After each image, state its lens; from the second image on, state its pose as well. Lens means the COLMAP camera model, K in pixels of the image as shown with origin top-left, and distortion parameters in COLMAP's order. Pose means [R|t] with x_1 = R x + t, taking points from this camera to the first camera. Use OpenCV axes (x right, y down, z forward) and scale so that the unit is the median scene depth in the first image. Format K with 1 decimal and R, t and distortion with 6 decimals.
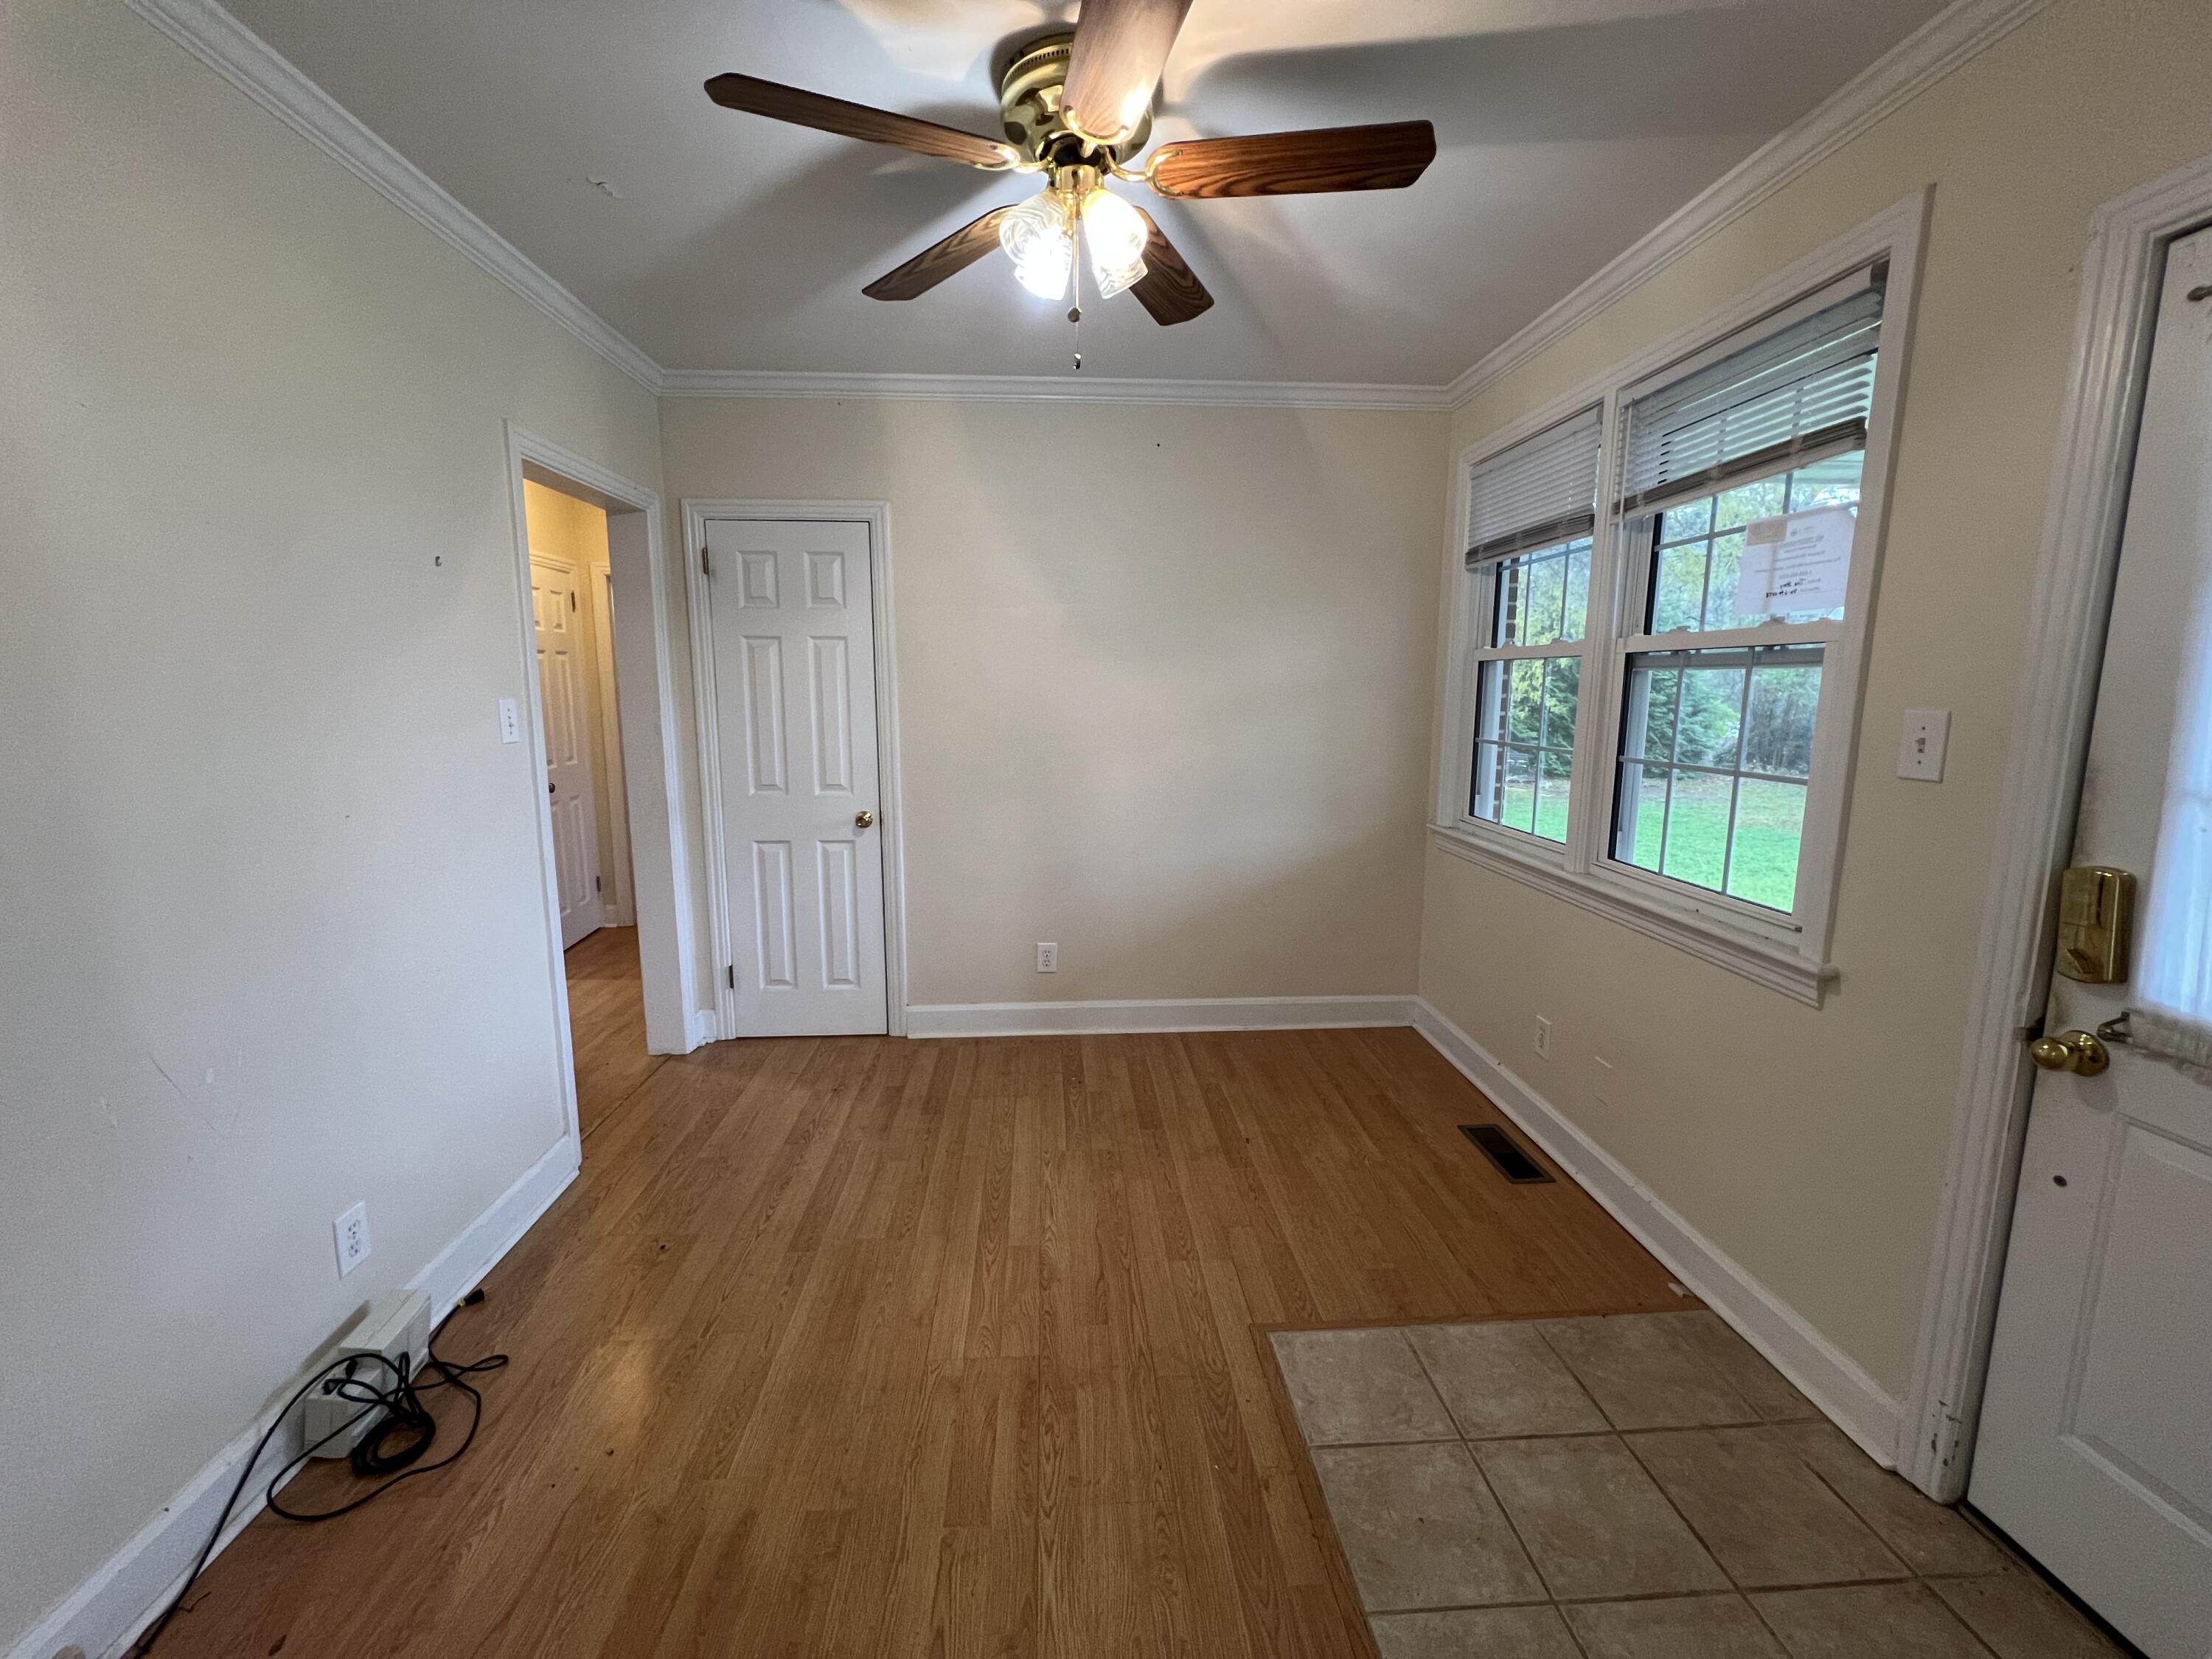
lens RADIAL K [[888.8, 0, 1101.8], [0, 888.8, 820.4], [0, 0, 1]] dist [-0.000768, -0.000104]
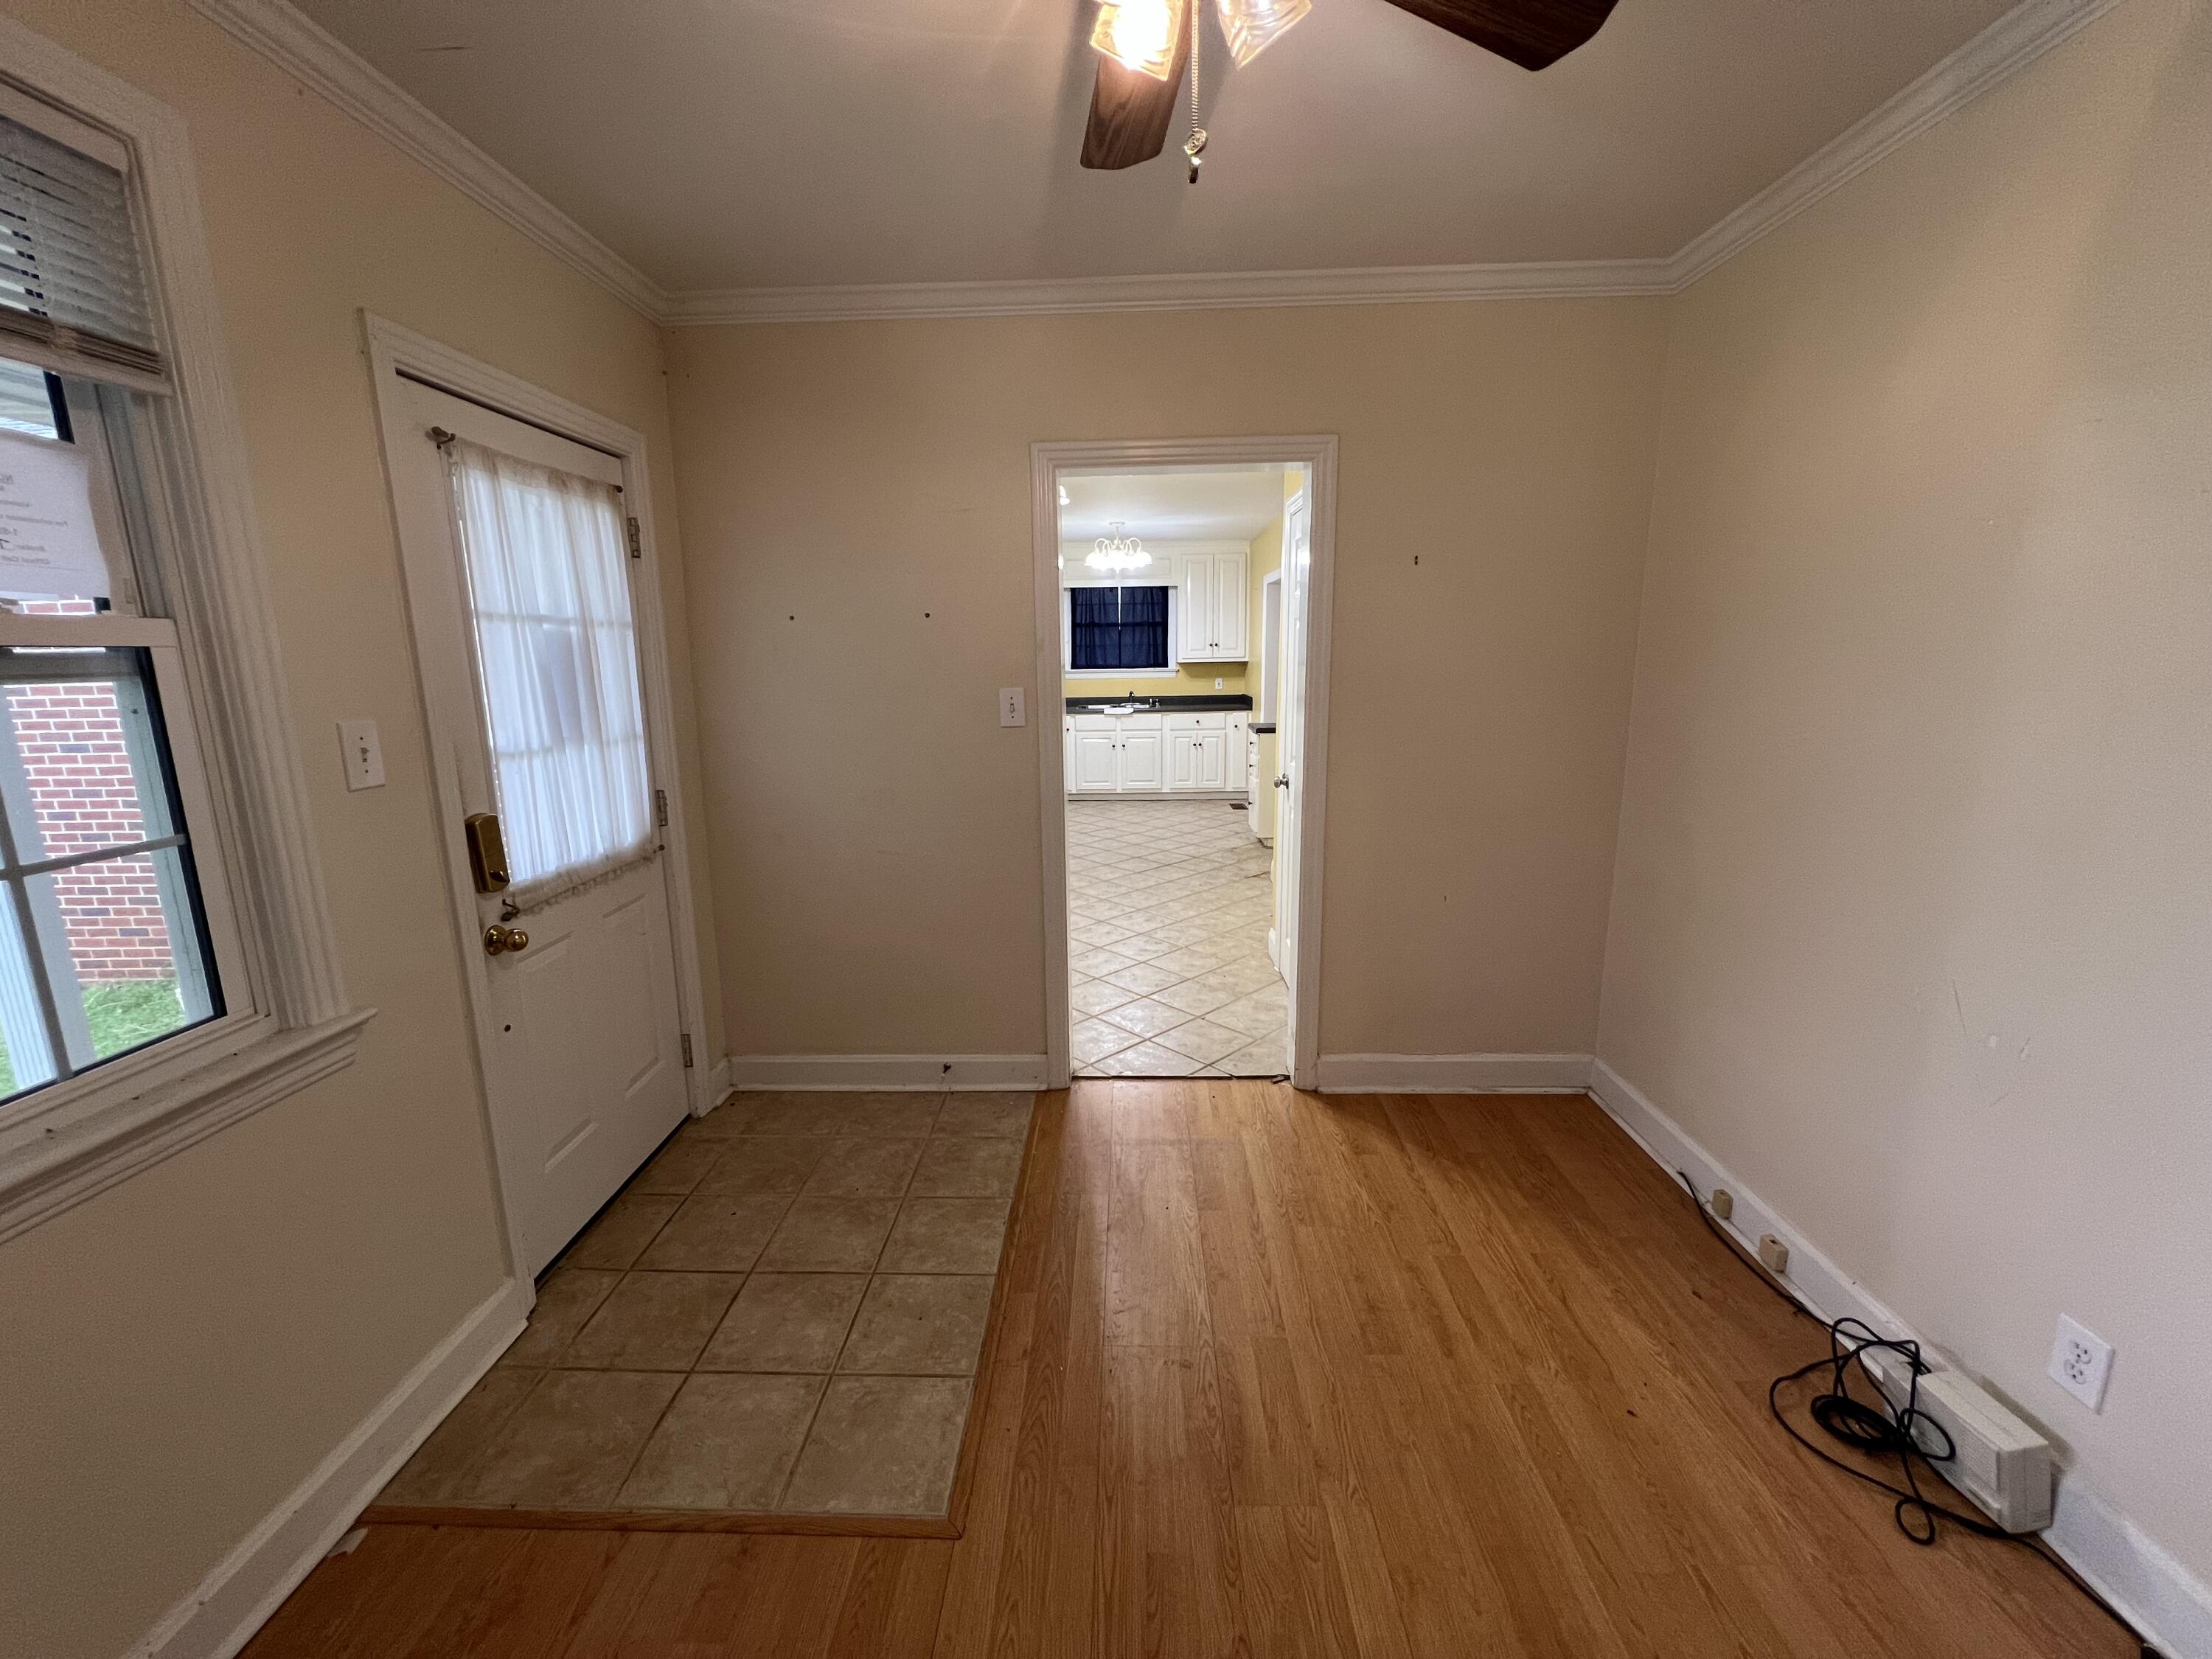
lens RADIAL K [[888.8, 0, 1101.4], [0, 888.8, 823.1], [0, 0, 1]] dist [-0.000768, -0.000104]
pose [[-0.995562, -0.006295, 0.093897, -0.022916], [0.025536, 0.942255, 0.333920, -0.288838], [-0.090577, 0.334836, -0.937913, 1.667758]]
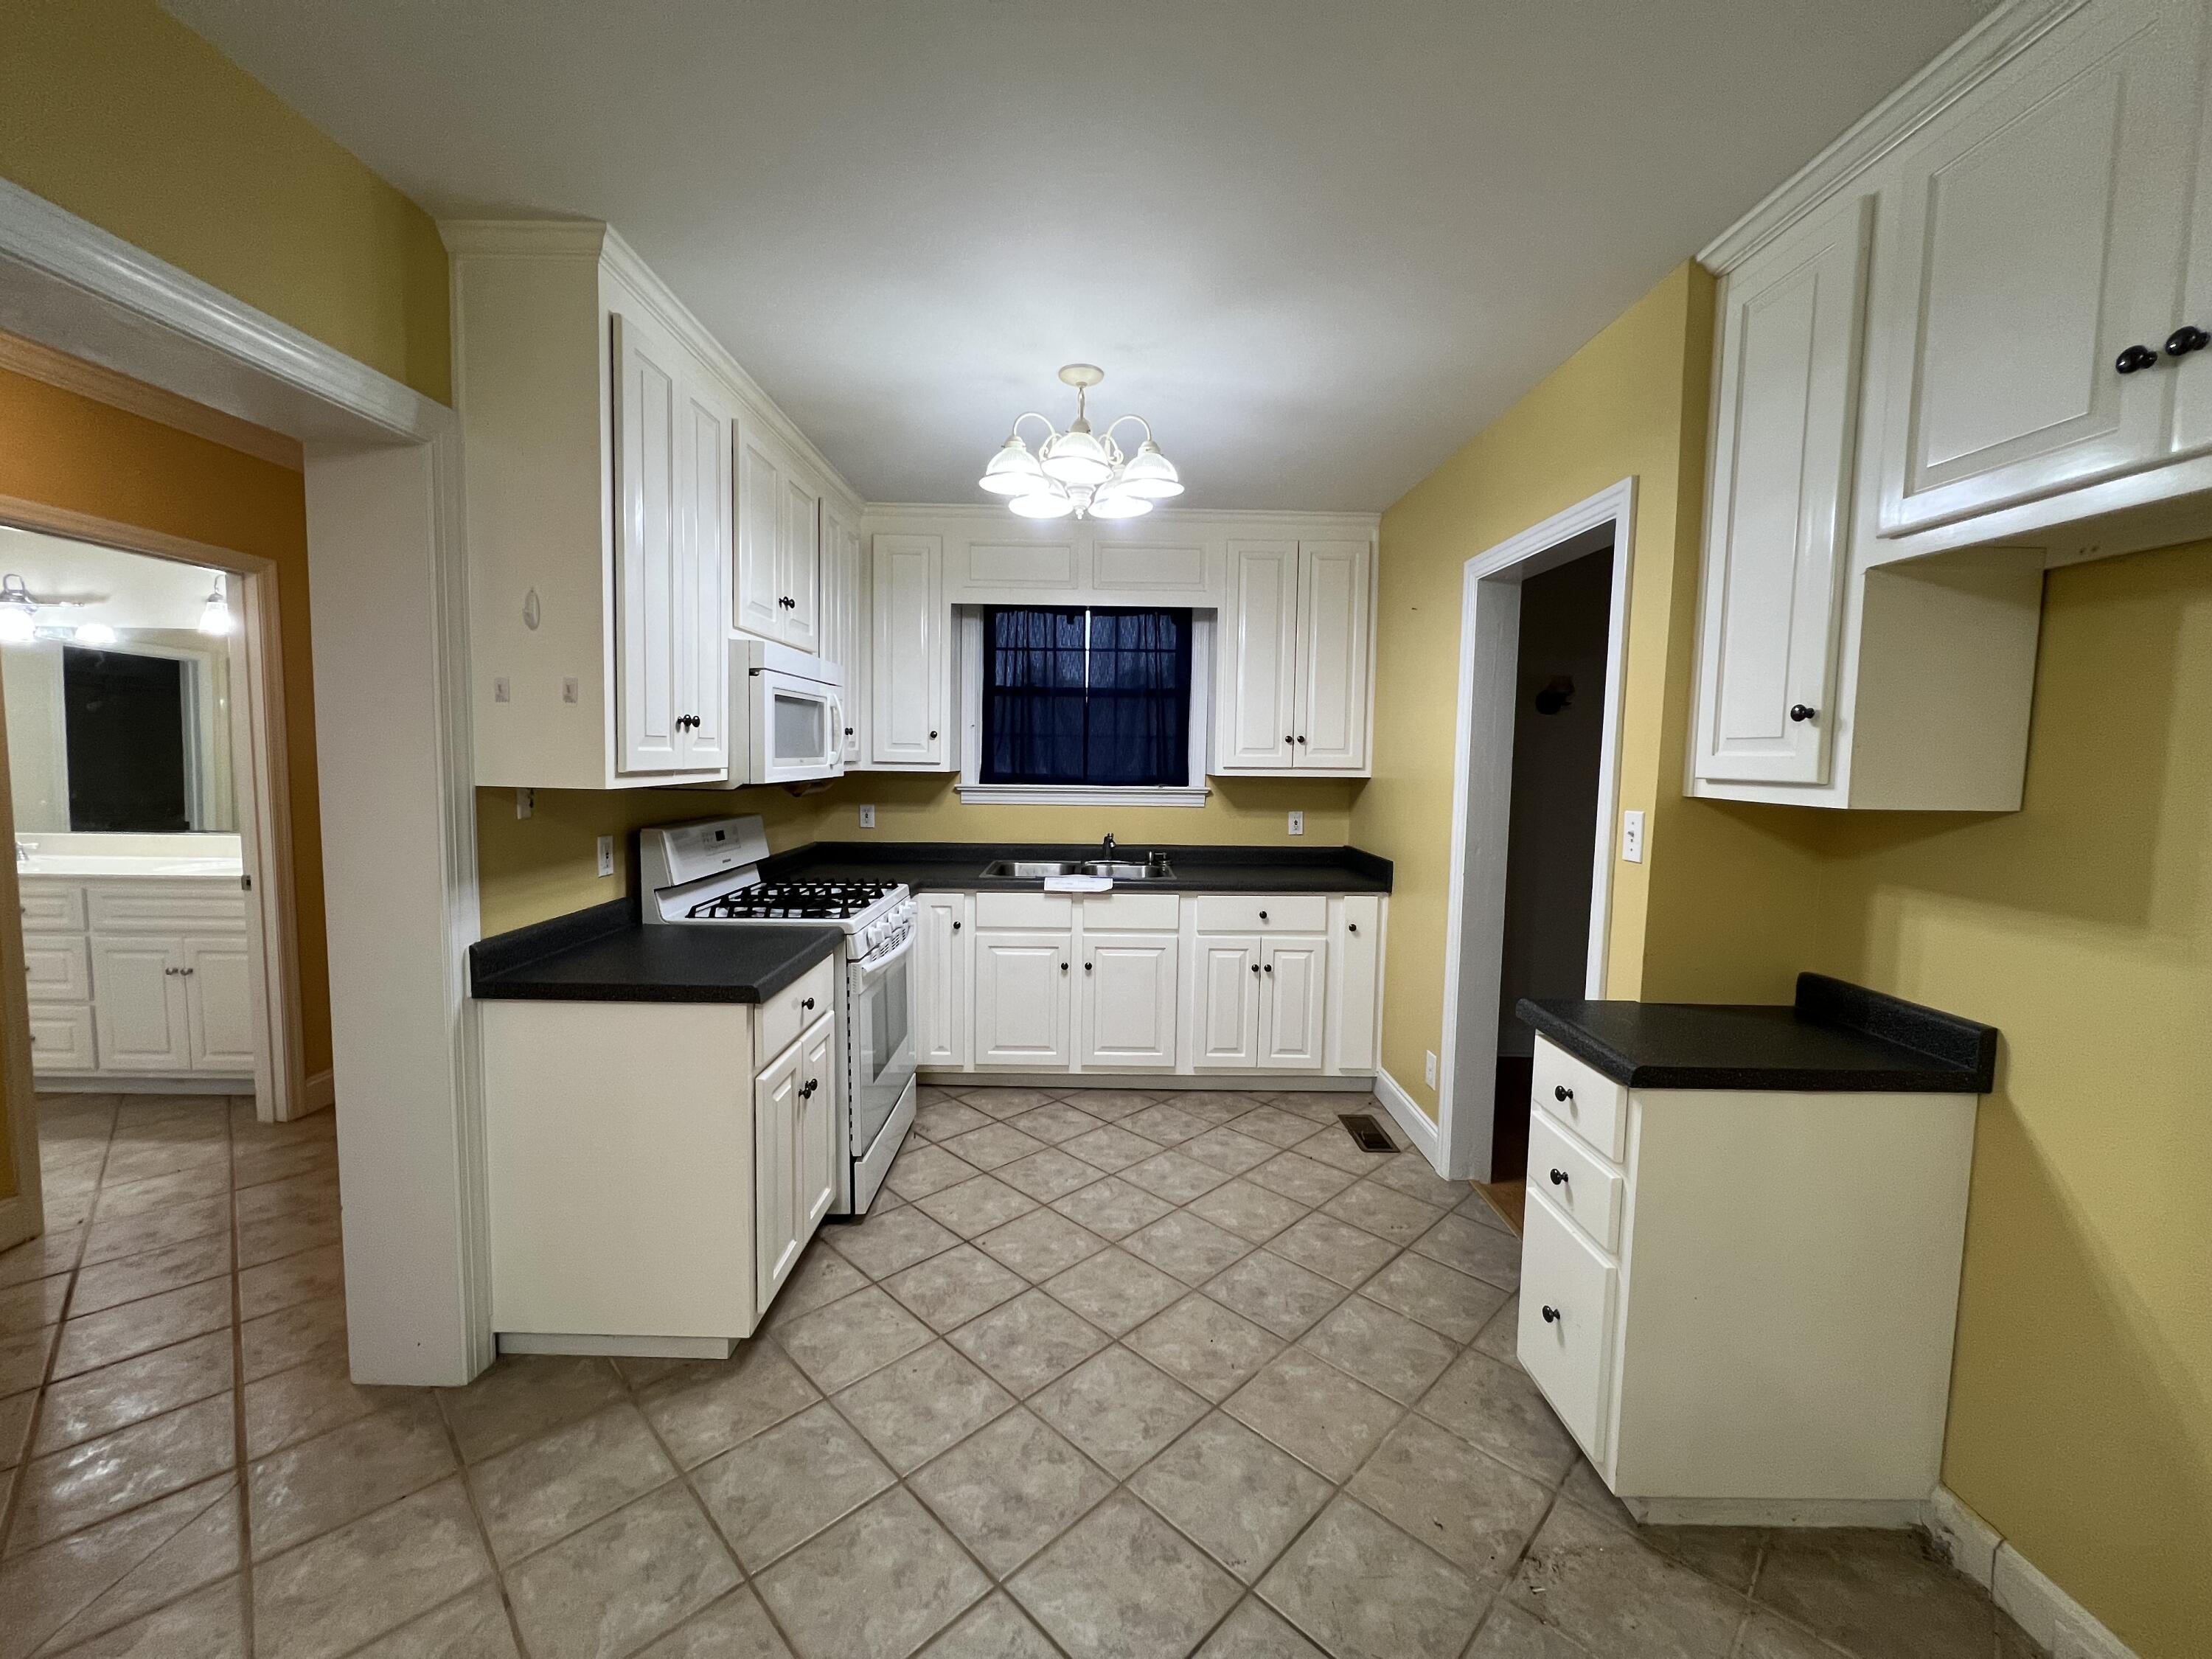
lens RADIAL K [[888.8, 0, 1104.7], [0, 888.8, 820.5], [0, 0, 1]] dist [-0.000768, -0.000104]
pose [[-0.998149, -0.021436, 0.056908, -0.004066], [-0.007947, 0.973765, 0.227417, -0.246783], [-0.060290, 0.226543, -0.972133, 1.392228]]
